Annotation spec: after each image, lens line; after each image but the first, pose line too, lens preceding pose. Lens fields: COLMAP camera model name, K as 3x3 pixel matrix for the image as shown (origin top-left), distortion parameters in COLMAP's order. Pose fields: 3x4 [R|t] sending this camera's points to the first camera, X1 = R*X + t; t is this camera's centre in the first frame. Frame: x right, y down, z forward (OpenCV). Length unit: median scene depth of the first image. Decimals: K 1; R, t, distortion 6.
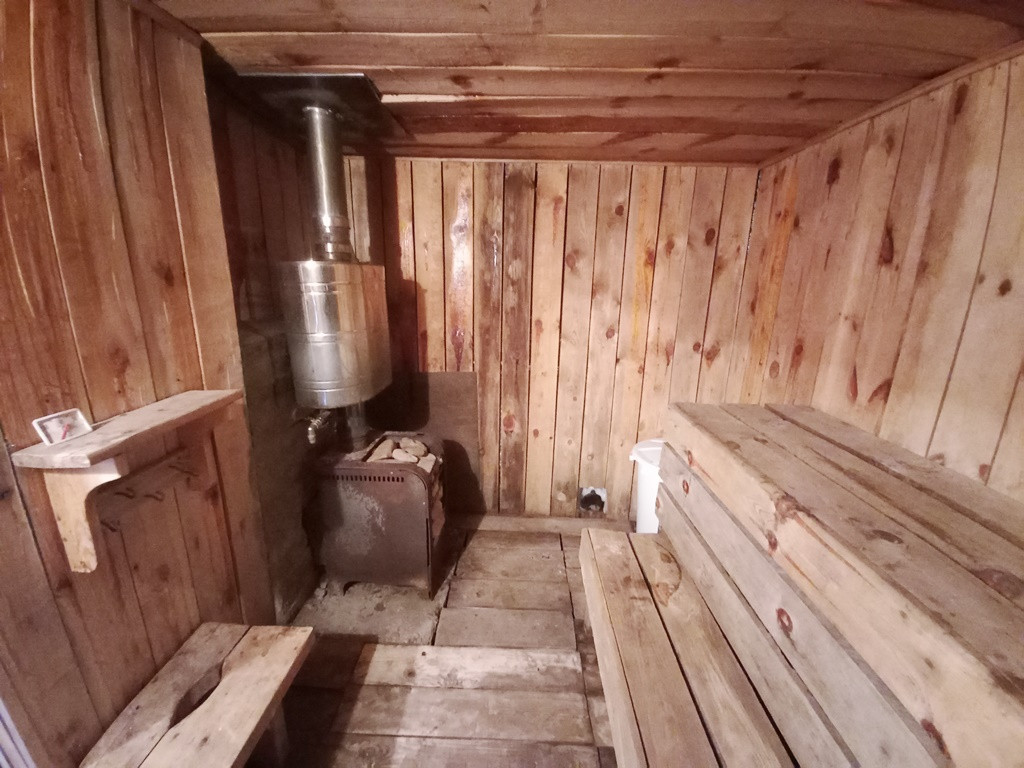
lens RADIAL K [[405.3, 0, 502.6], [0, 405.3, 387.9], [0, 0, 1]] dist [-0.002312, -0.006741]
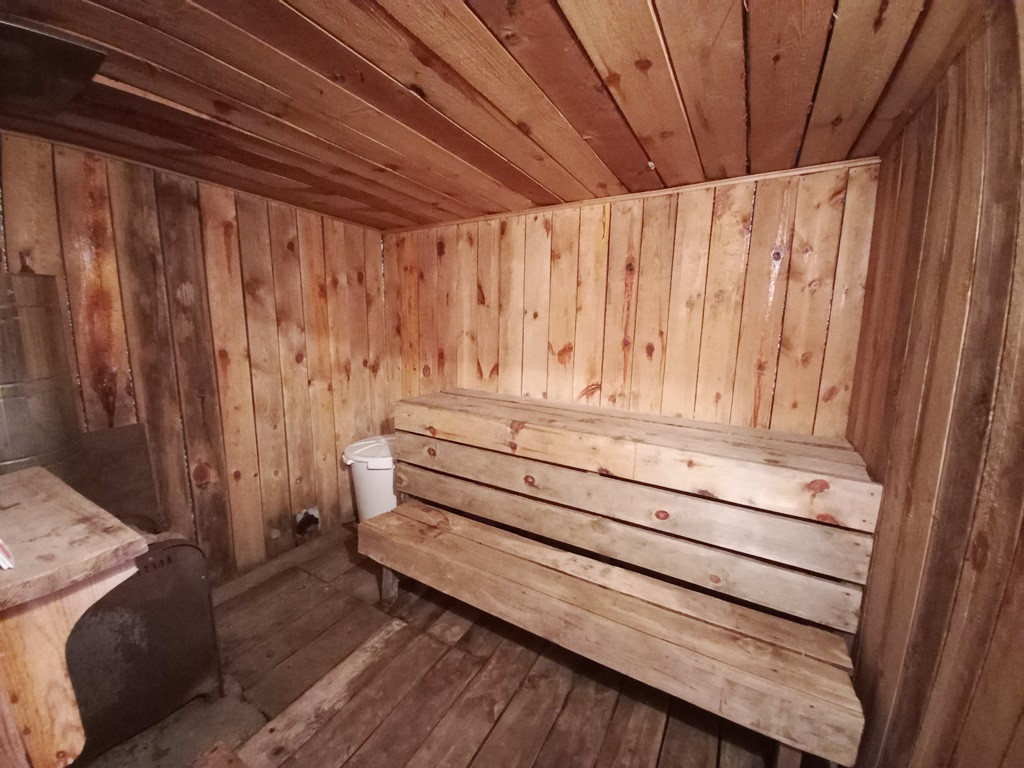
lens RADIAL K [[405.3, 0, 517.5], [0, 405.3, 384.9], [0, 0, 1]] dist [-0.002312, -0.006741]
pose [[0.449881, -0.139752, 0.882086, -0.460247], [0.210594, 0.976429, 0.047293, 0.005132], [-0.867904, 0.164486, 0.468708, 0.015667]]
